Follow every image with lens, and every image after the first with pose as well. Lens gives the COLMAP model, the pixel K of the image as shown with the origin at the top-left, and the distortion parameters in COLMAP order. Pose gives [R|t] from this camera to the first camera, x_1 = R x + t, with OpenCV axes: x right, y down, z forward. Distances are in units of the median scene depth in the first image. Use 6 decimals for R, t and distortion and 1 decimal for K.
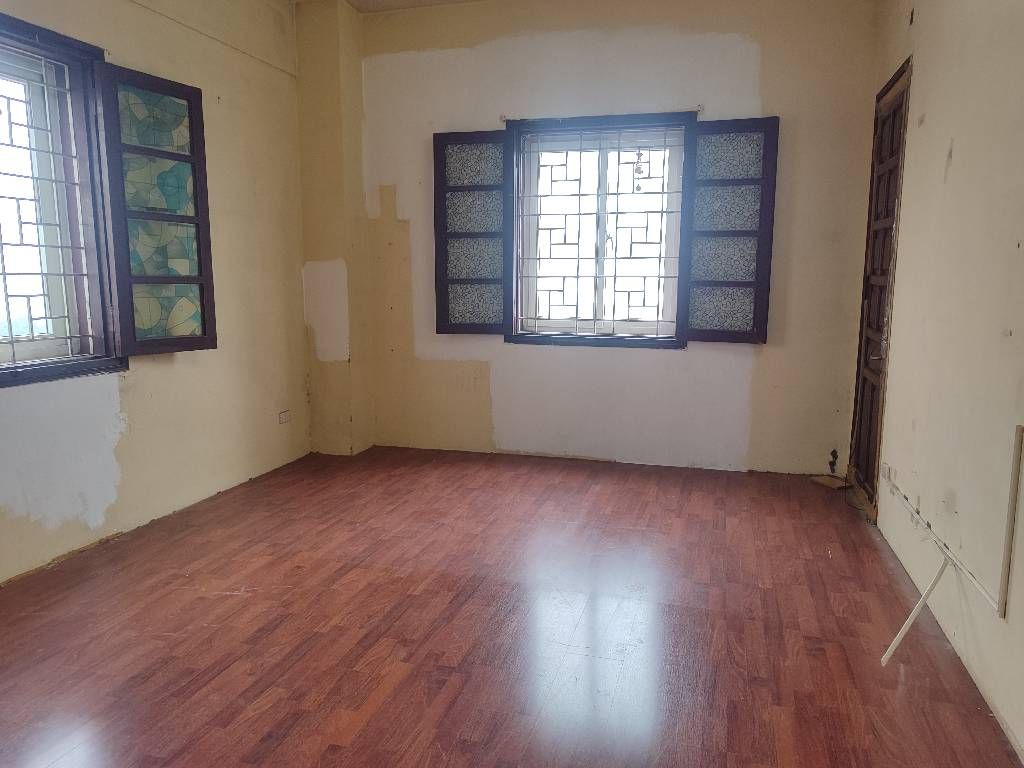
lens RADIAL K [[736.9, 0, 513.2], [0, 736.9, 380.8], [0, 0, 1]] dist [0.002817, -0.001585]
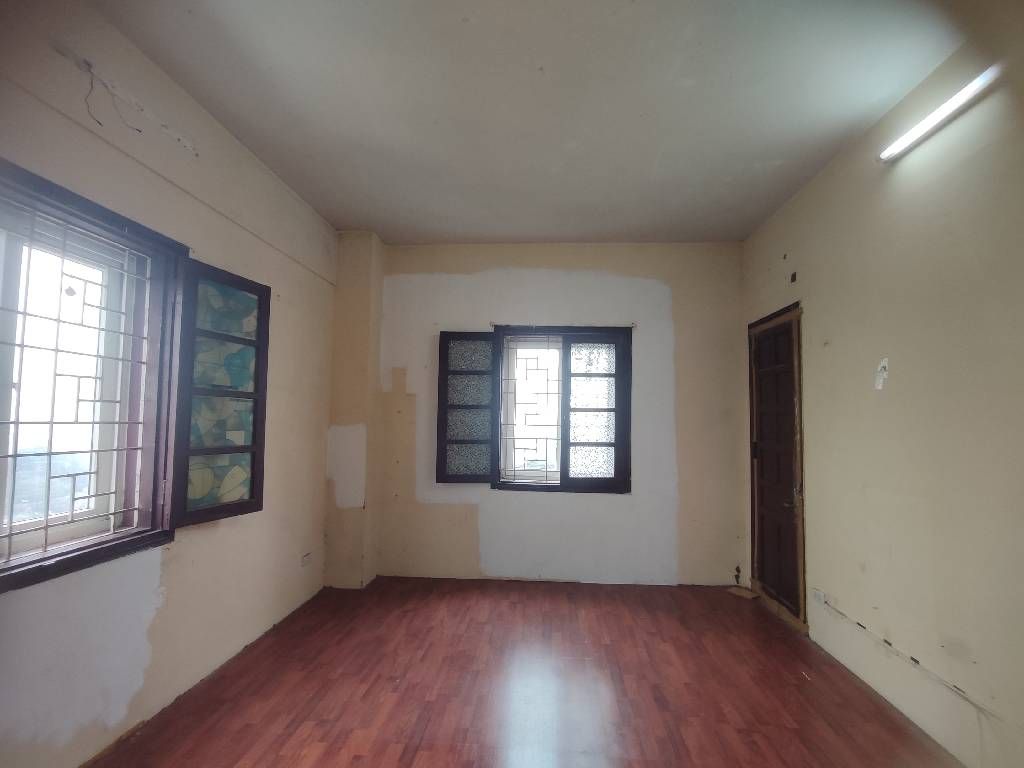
lens RADIAL K [[464.4, 0, 521.0], [0, 464.4, 390.1], [0, 0, 1]] dist [-0.011427, 0.003035]
pose [[0.975257, 0.025037, 0.219650, -0.193297], [0.019557, 0.979900, -0.198529, -0.080156], [-0.220205, 0.197913, 0.955165, 0.238869]]
